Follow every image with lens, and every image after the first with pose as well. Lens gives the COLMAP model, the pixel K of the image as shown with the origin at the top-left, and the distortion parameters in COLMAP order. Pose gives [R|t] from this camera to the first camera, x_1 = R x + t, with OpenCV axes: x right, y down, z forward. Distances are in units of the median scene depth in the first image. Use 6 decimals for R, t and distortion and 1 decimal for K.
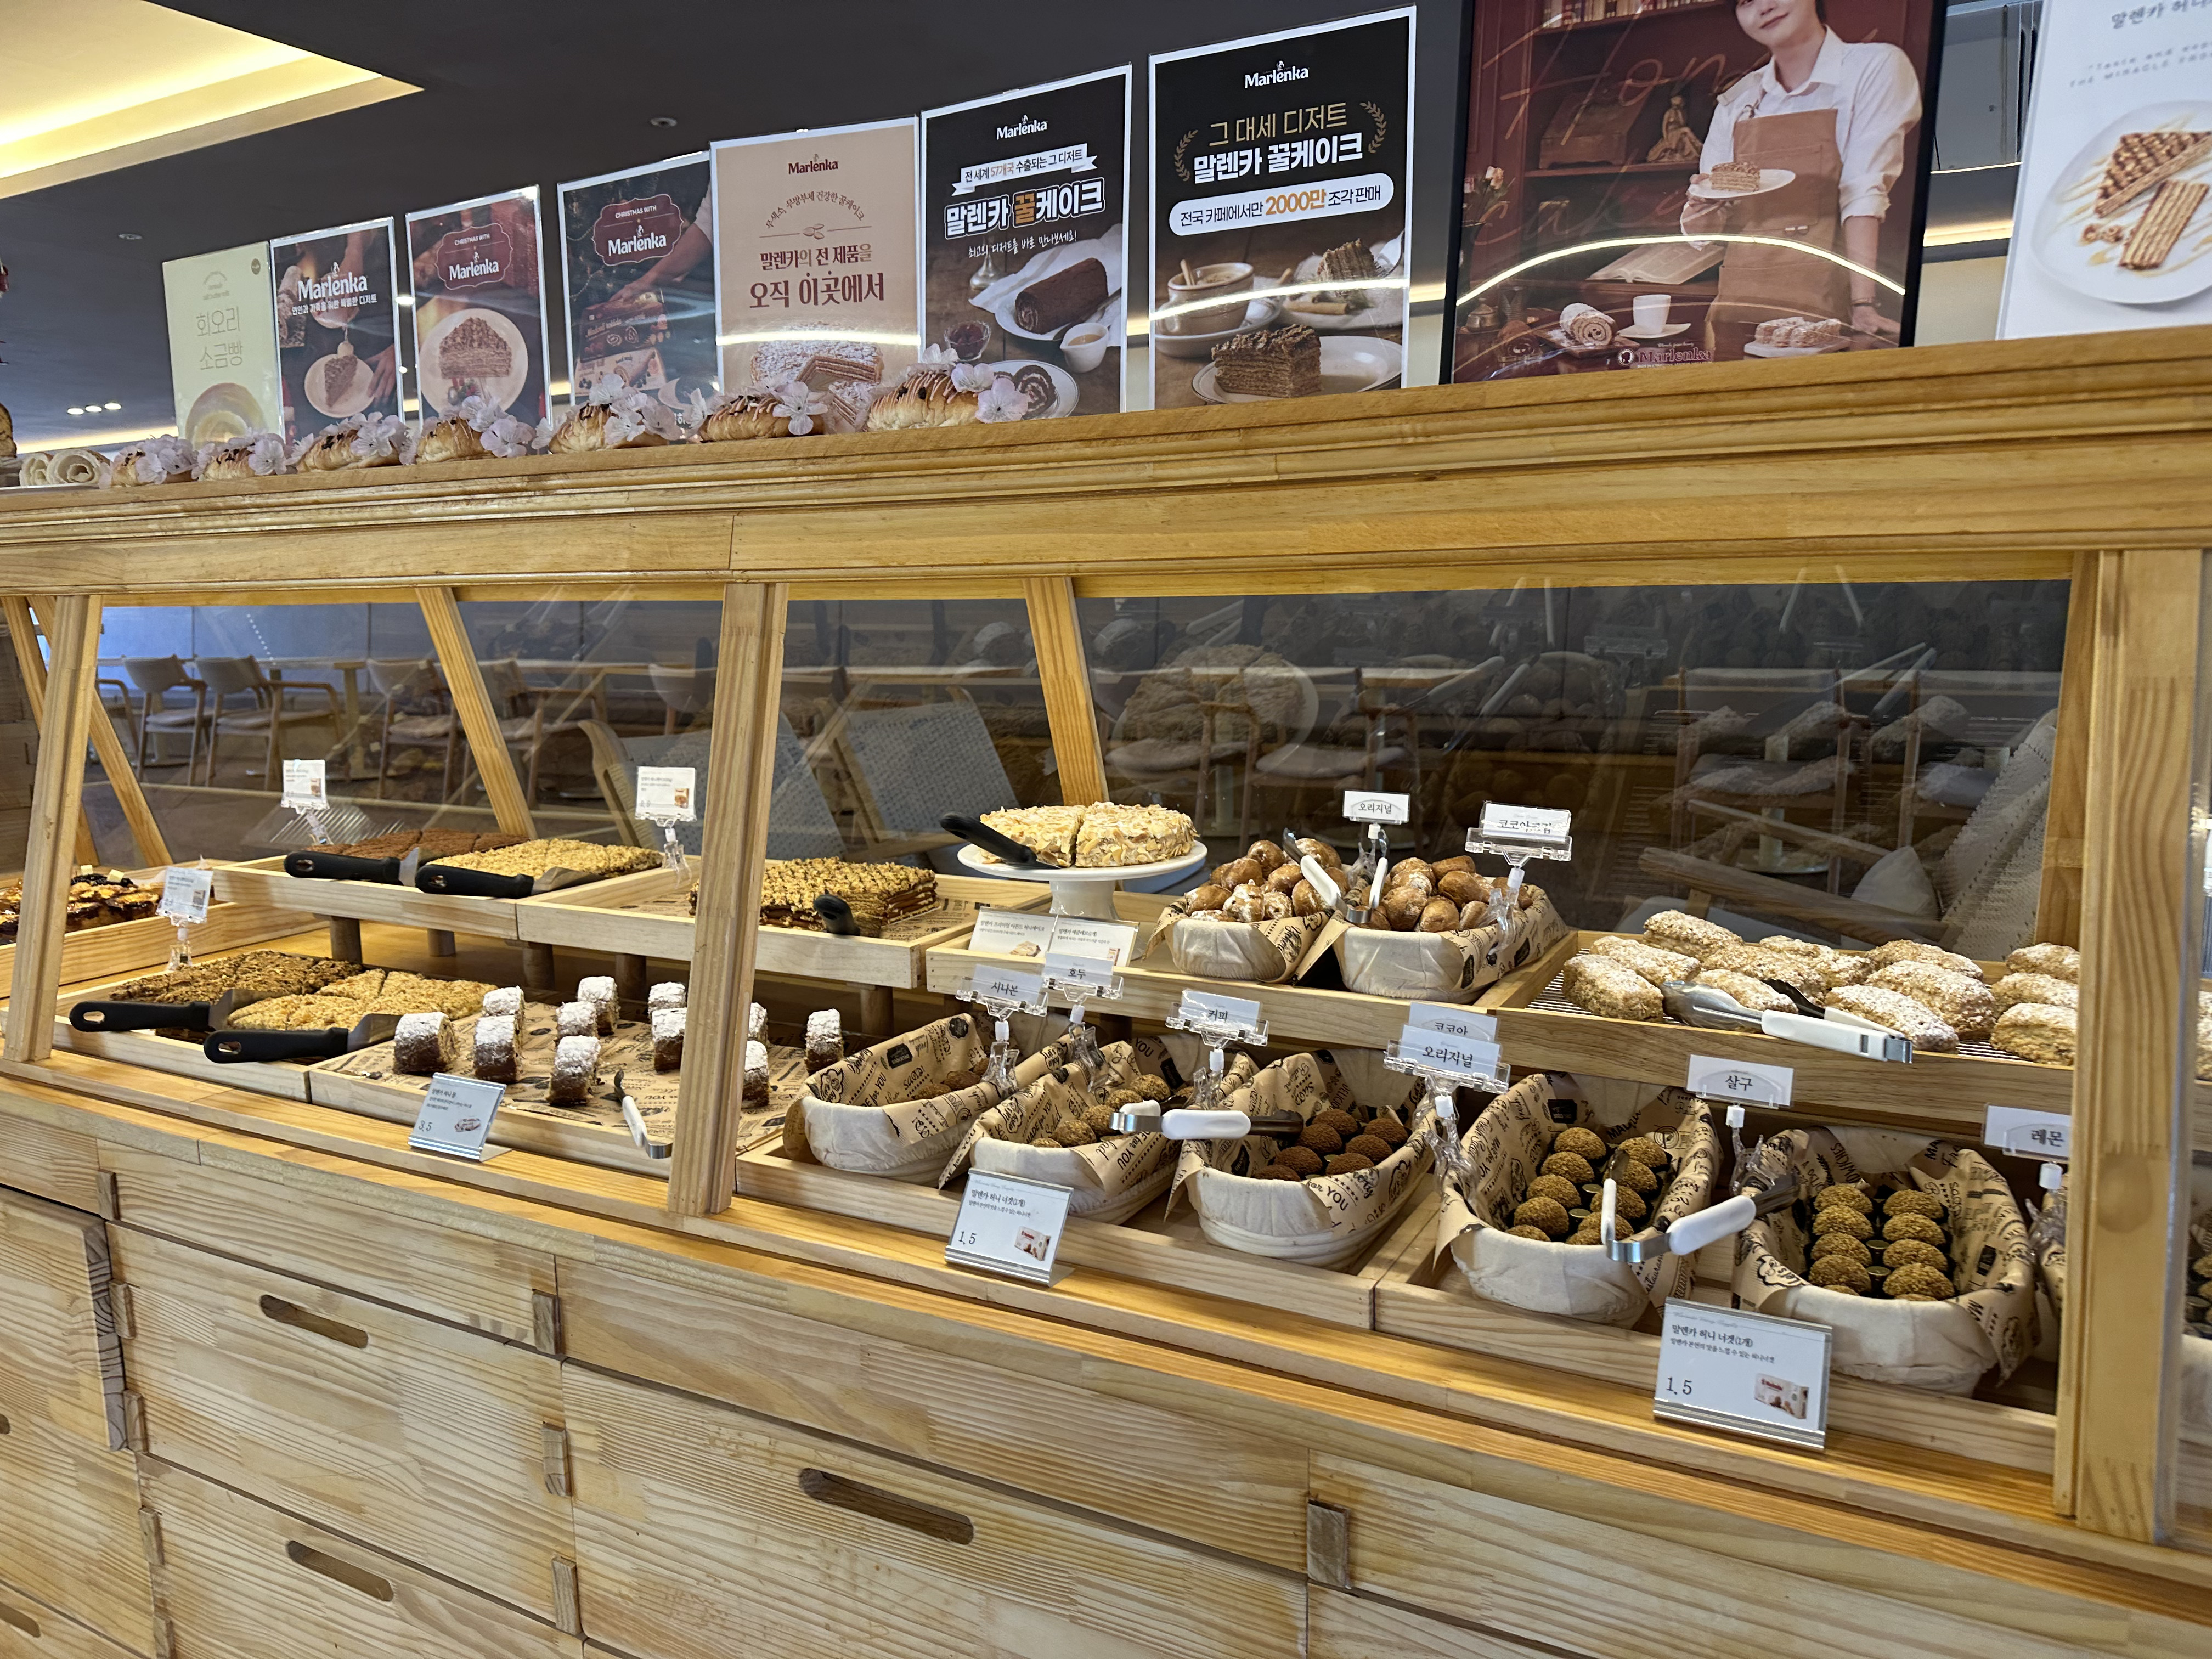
lens RADIAL K [[1579.4, 0, 1103.5], [0, 1579.4, 824.5], [0, 0, 1]] dist [0.028990, -0.065805]
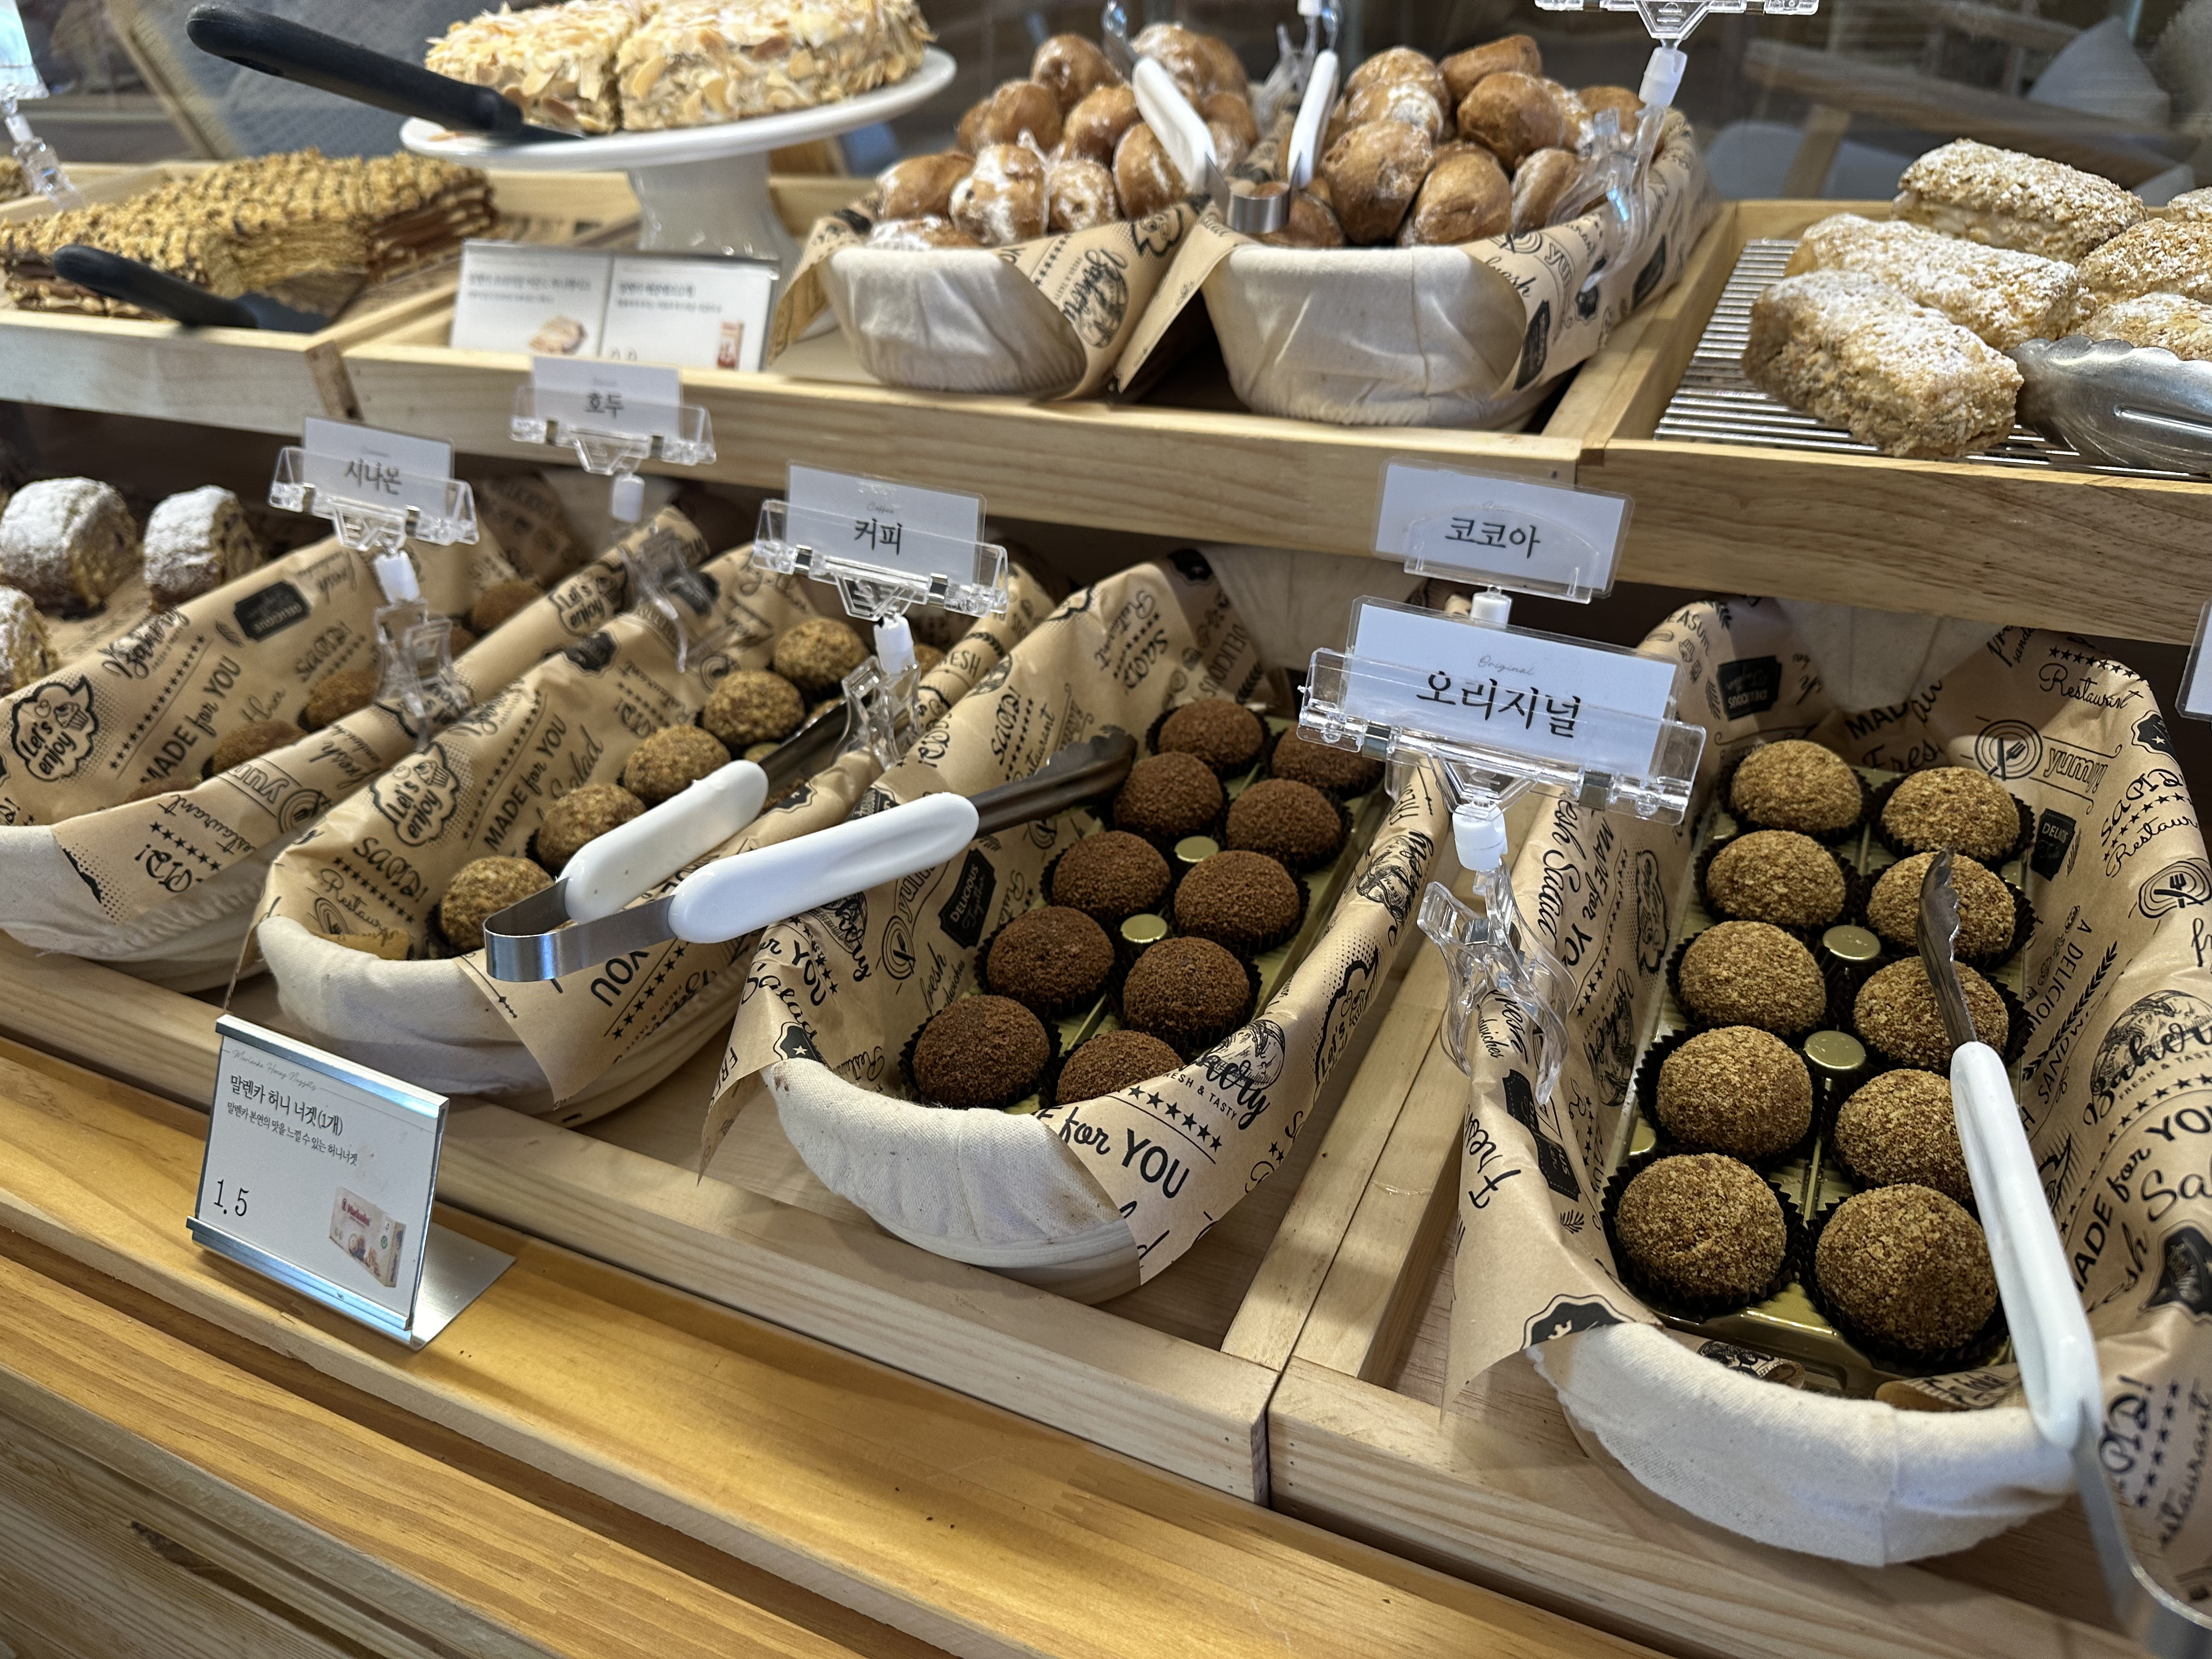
lens RADIAL K [[1579.4, 0, 1117.6], [0, 1579.4, 846.0], [0, 0, 1]] dist [0.028990, -0.065805]
pose [[0.997322, -0.073140, -0.000187, 0.112844], [0.065958, 0.898279, 0.434447, 0.025457], [-0.031607, -0.433296, 0.900697, 0.568151]]
